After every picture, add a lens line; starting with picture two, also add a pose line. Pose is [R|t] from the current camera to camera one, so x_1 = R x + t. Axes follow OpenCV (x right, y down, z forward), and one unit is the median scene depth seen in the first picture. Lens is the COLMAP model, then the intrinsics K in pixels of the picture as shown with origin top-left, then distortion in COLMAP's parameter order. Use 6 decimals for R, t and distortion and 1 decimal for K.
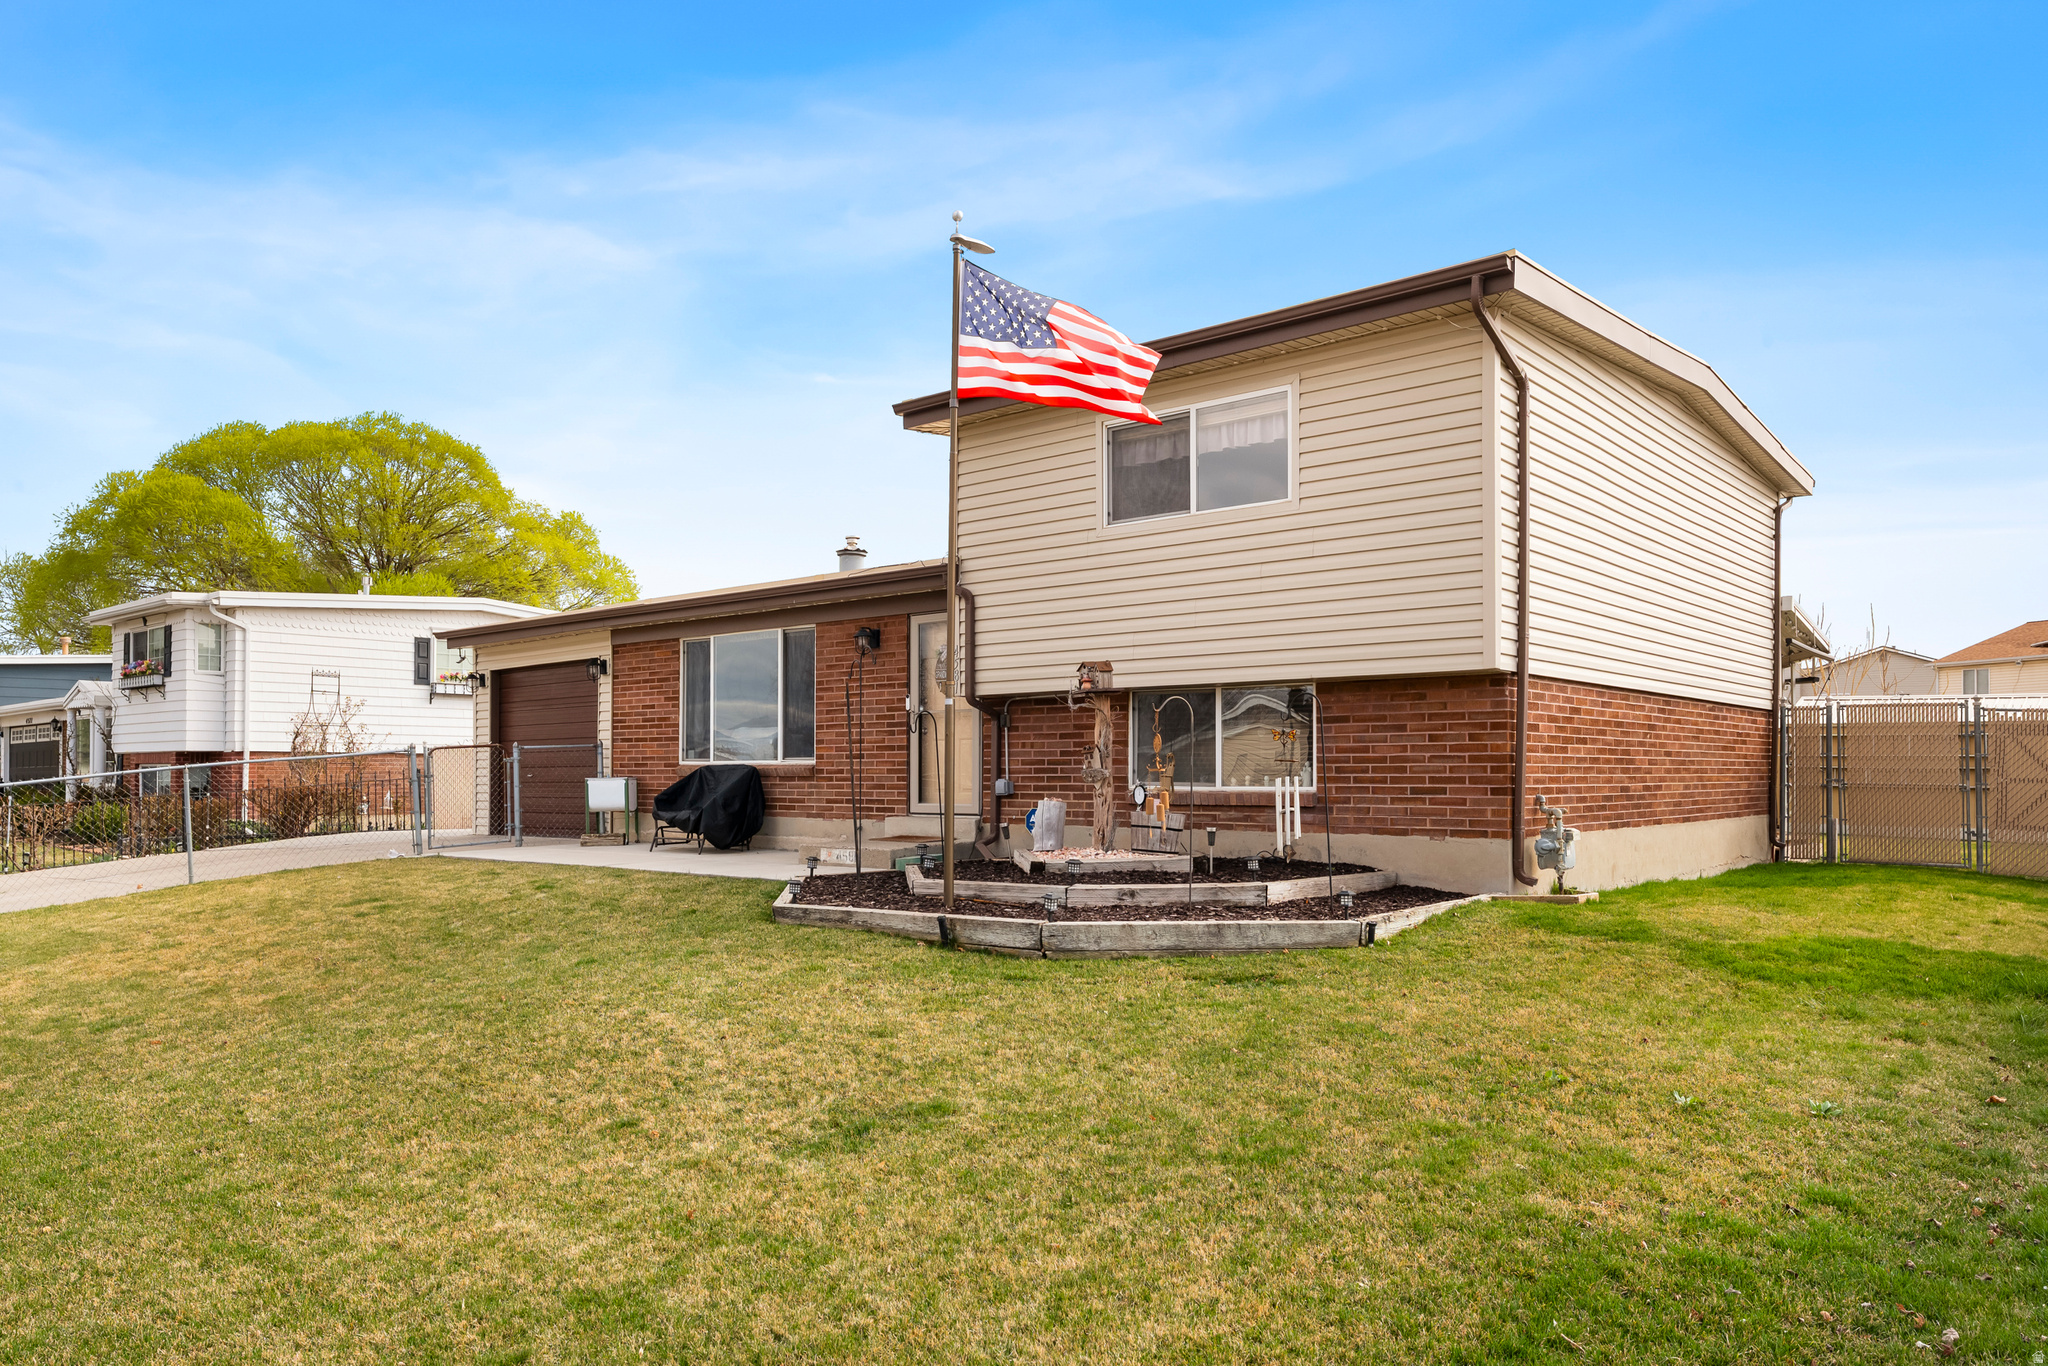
lens RADIAL K [[1393.5, 0, 1016.2], [0, 1393.5, 750.7], [0, 0, 1]] dist [0.001500, -0.000013]
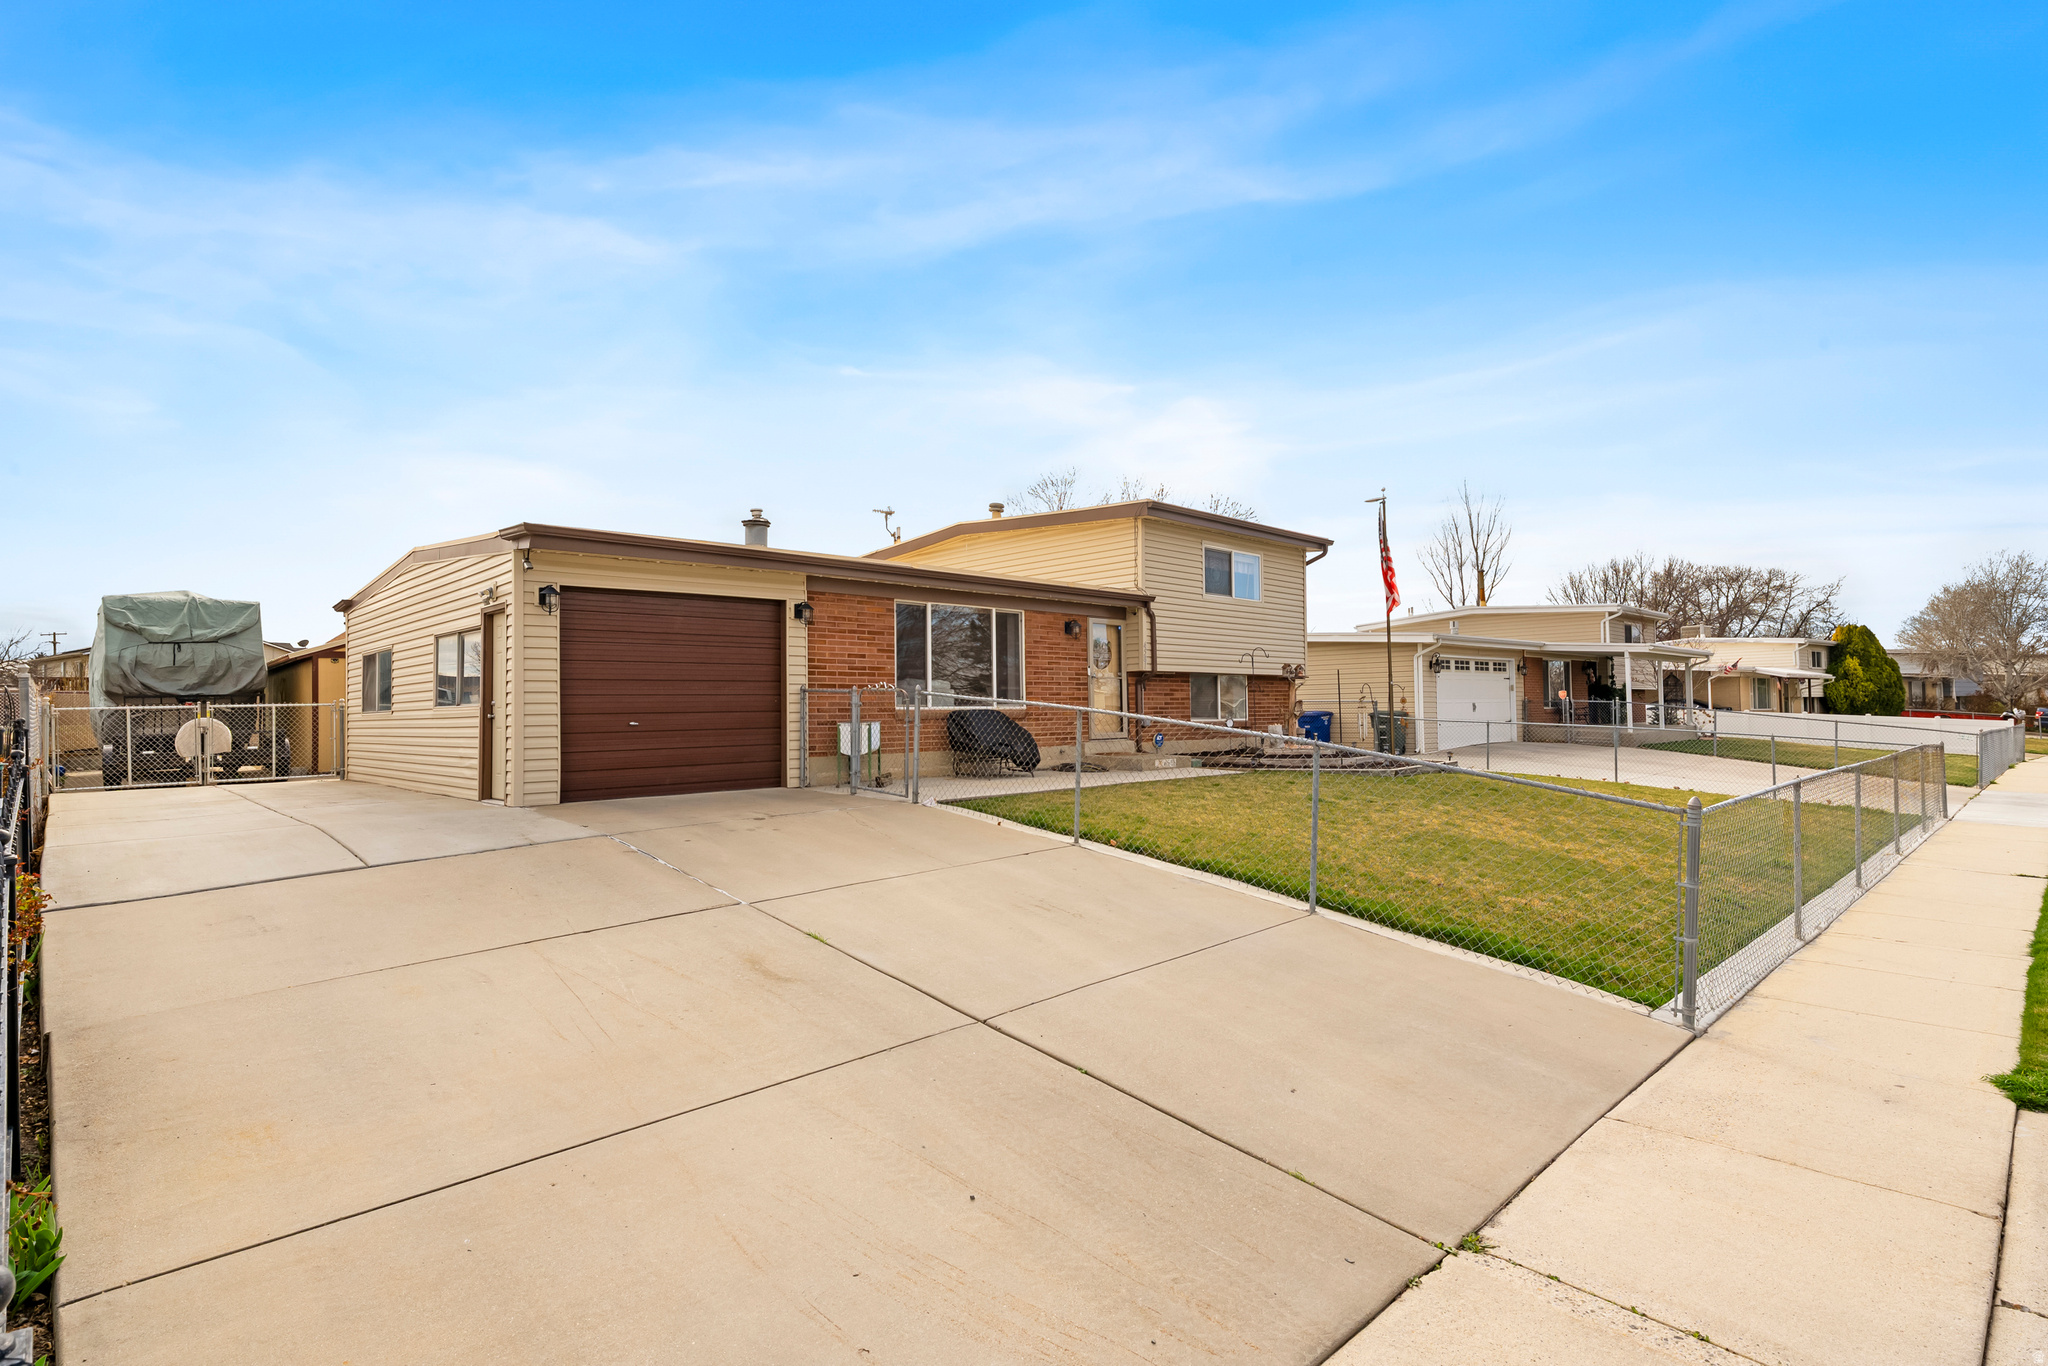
lens RADIAL K [[997.1, 0, 1024.0], [0, 997.1, 683.0], [0, 0, 1]] dist [-0.000545, -0.000193]
pose [[0.093374, 0.034423, 0.995036, -1.310912], [-0.000245, 0.999403, -0.034551, 0.020696], [-0.995631, 0.002982, 0.093326, 1.030446]]
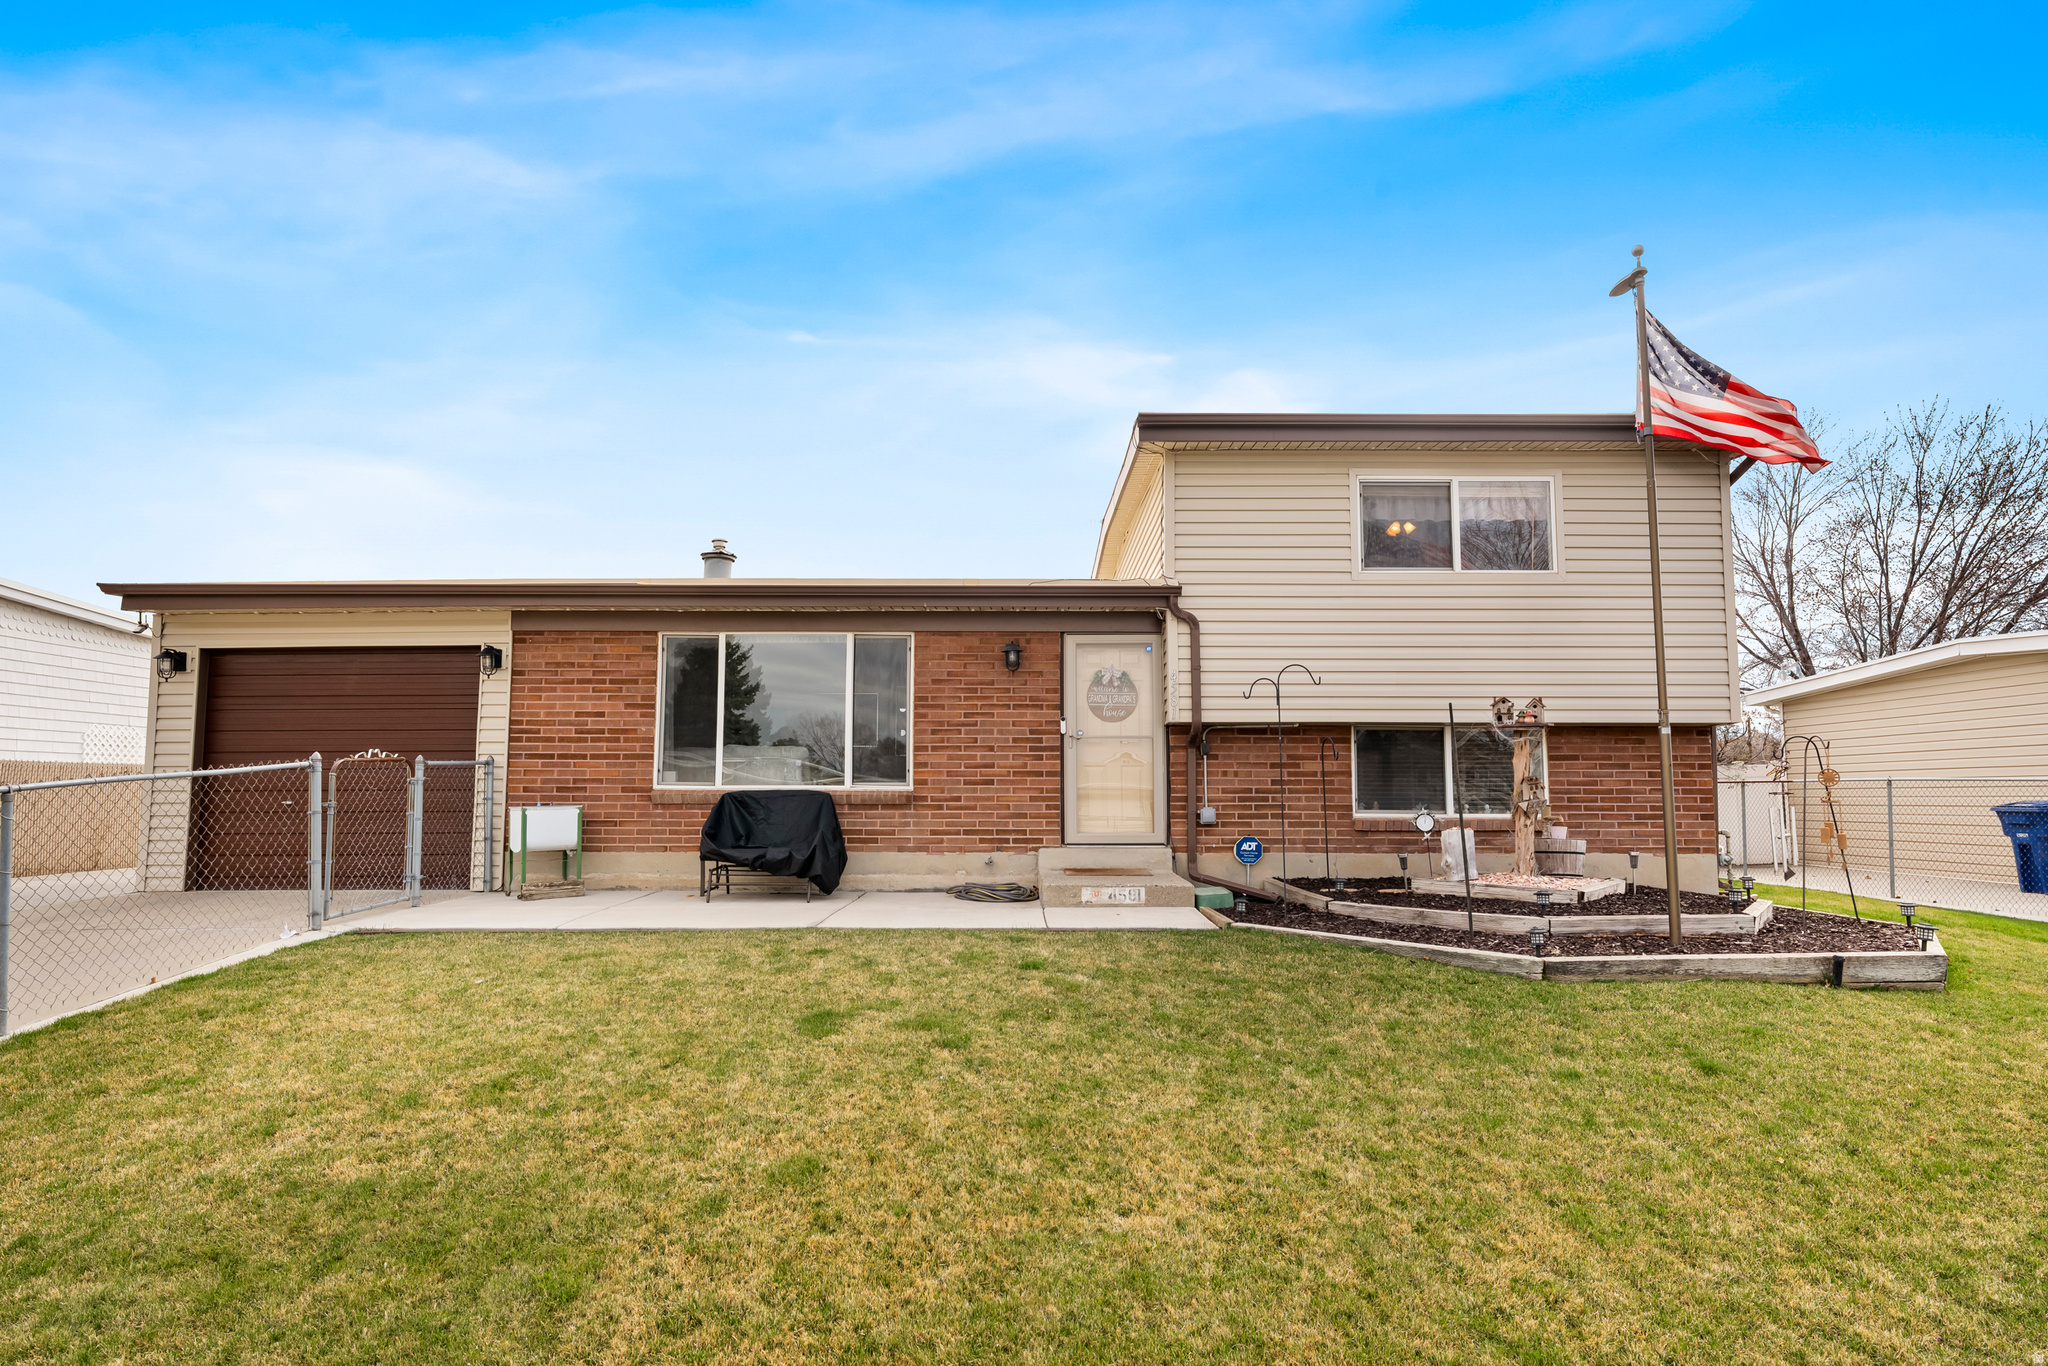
lens RADIAL K [[1054.2, 0, 1022.0], [0, 1054.2, 704.1], [0, 0, 1]] dist [-0.000509, -0.000525]
pose [[0.760344, 0.060719, 0.646676, -0.595900], [-0.013320, 0.996869, -0.077938, 0.007202], [-0.649384, 0.050646, 0.758772, 0.508791]]
